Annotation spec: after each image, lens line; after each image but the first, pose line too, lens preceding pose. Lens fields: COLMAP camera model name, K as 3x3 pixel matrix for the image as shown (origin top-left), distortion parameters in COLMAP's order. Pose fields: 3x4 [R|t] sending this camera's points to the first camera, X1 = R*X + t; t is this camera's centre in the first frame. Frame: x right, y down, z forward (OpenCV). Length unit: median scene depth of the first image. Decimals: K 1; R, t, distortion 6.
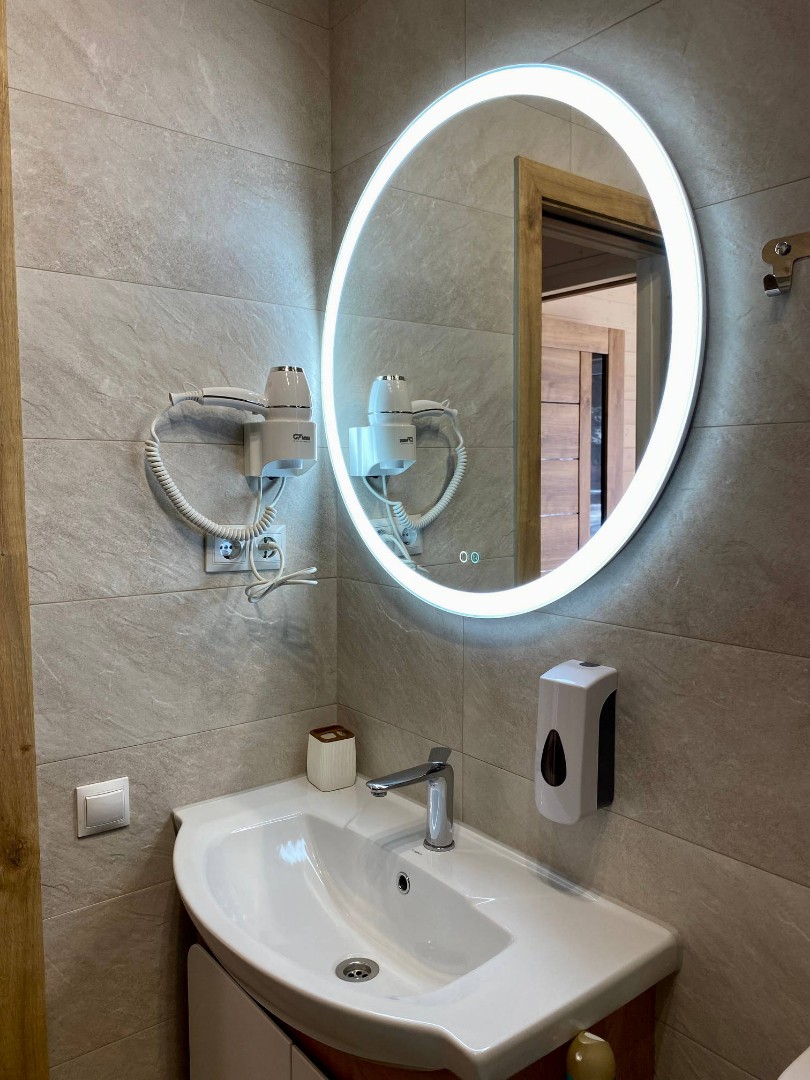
lens RADIAL K [[821.6, 0, 401.3], [0, 821.6, 537.0], [0, 0, 1]] dist [0.024876, -0.044294]
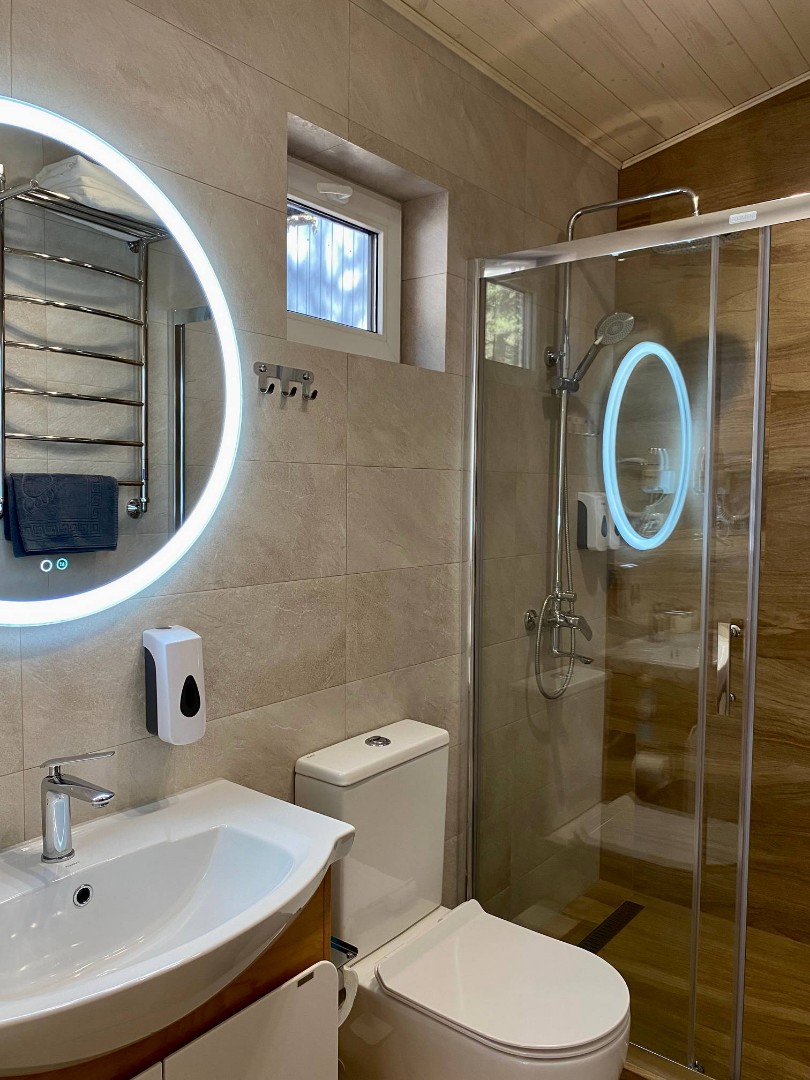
lens RADIAL K [[821.6, 0, 401.3], [0, 821.6, 537.0], [0, 0, 1]] dist [0.024876, -0.044294]
pose [[-0.240019, -0.046723, 0.969643, -1.203887], [0.069607, 0.995442, 0.065196, -0.056054], [-0.968270, 0.083142, -0.235672, 0.963554]]
